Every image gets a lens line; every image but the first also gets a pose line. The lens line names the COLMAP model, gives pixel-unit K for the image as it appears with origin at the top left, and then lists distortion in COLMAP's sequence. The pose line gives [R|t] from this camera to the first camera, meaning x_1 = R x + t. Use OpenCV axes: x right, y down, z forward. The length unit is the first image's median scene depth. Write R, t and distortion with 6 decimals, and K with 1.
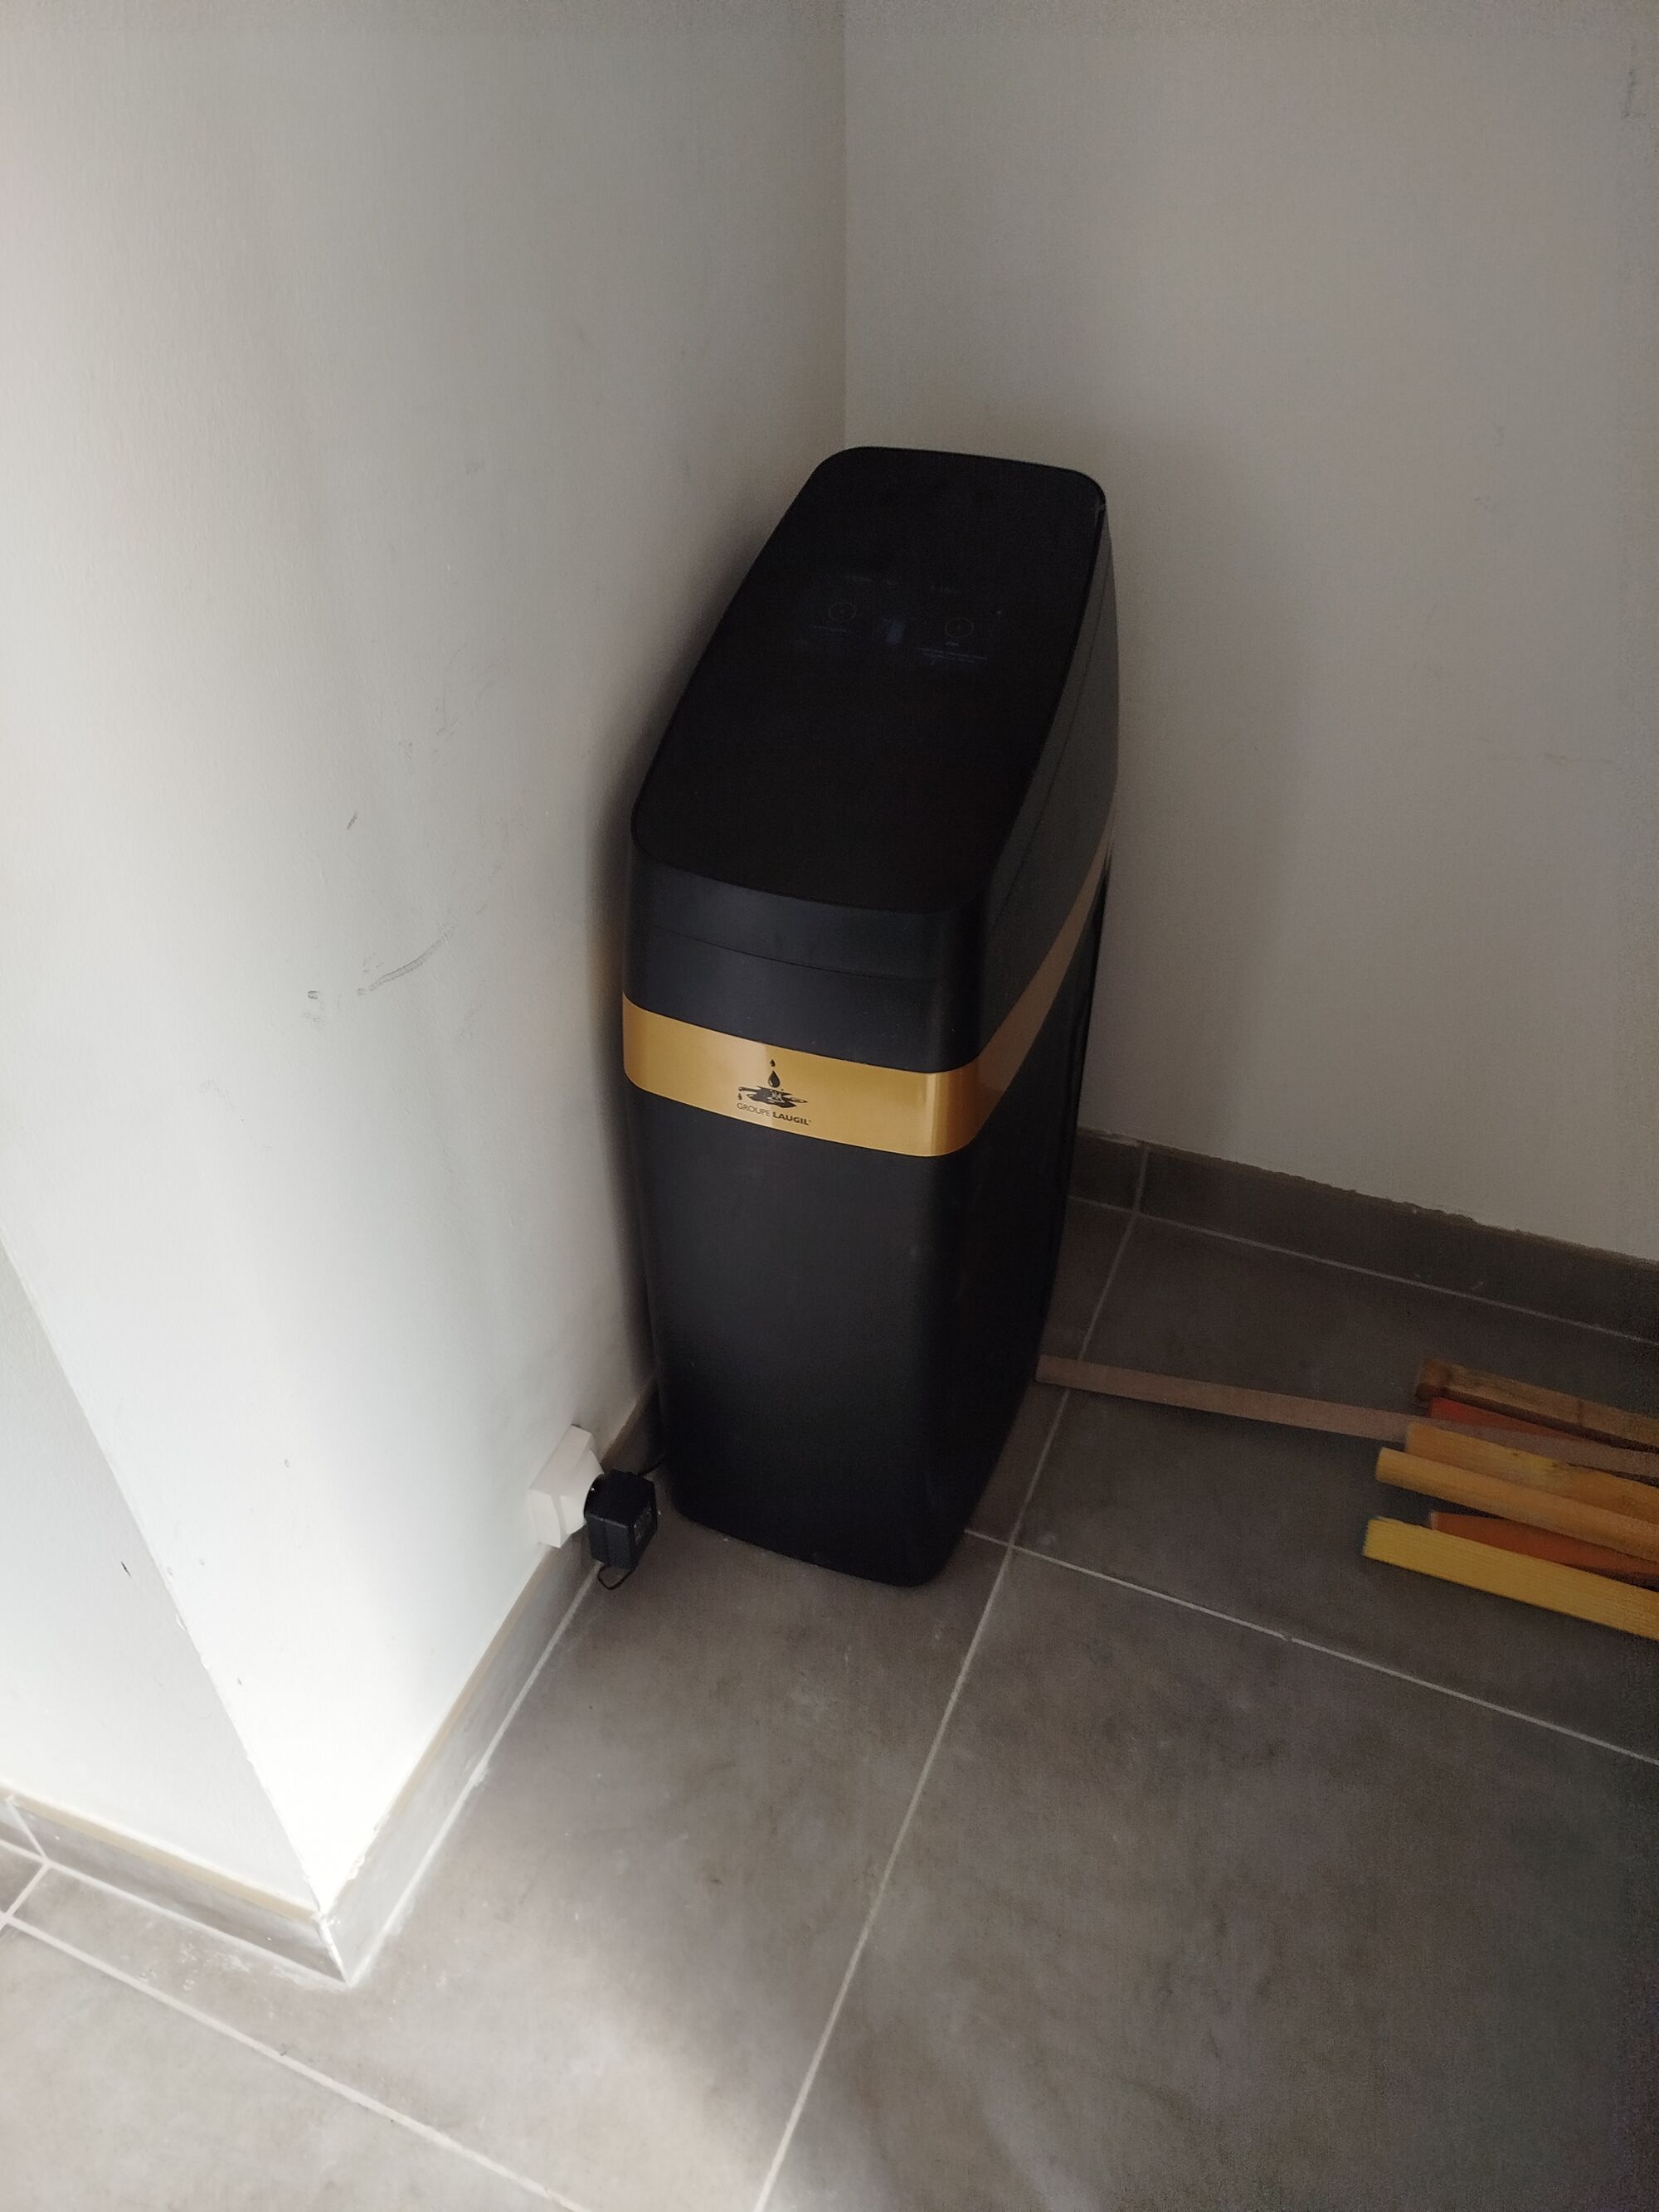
lens RADIAL K [[1542.9, 0, 831.9], [0, 1542.9, 1109.9], [0, 0, 1]] dist [0.016864, -0.014203]
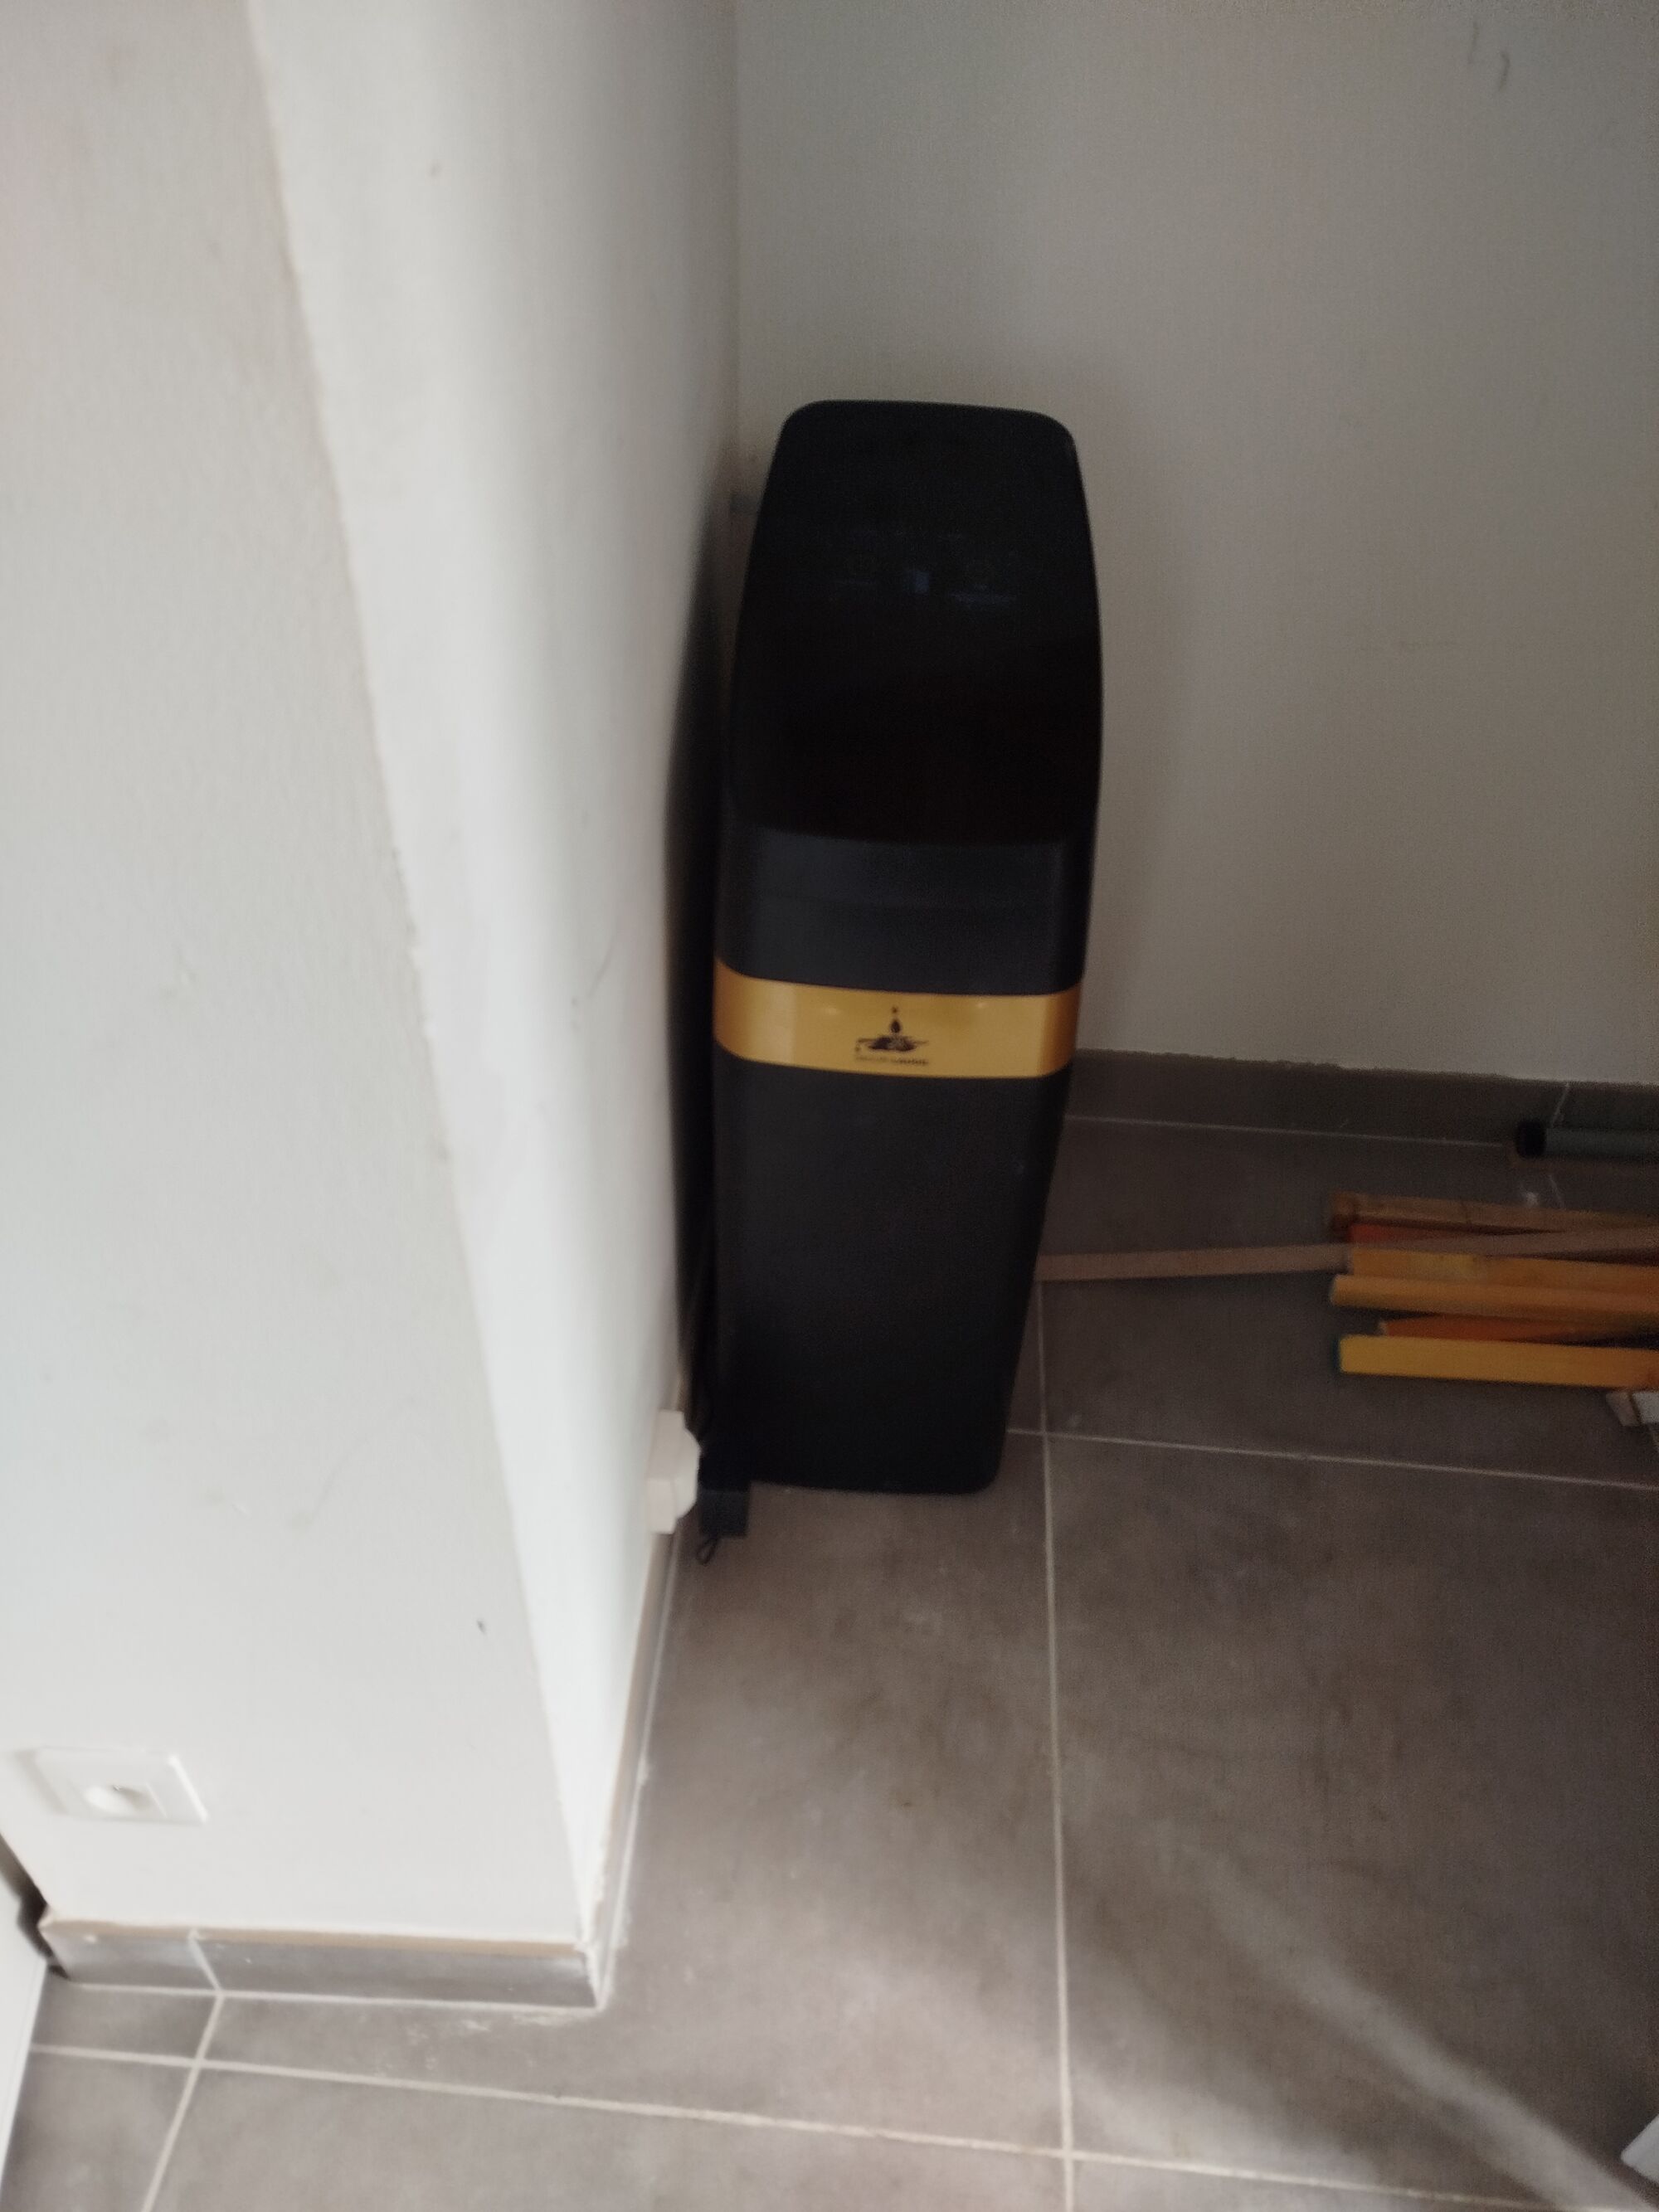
lens RADIAL K [[1542.9, 0, 812.2], [0, 1542.9, 1099.1], [0, 0, 1]] dist [0.016864, -0.014203]
pose [[0.949757, -0.165283, 0.265788, -0.330953], [0.157709, 0.986232, 0.049750, -0.028243], [-0.270352, -0.005334, 0.962747, 0.022930]]
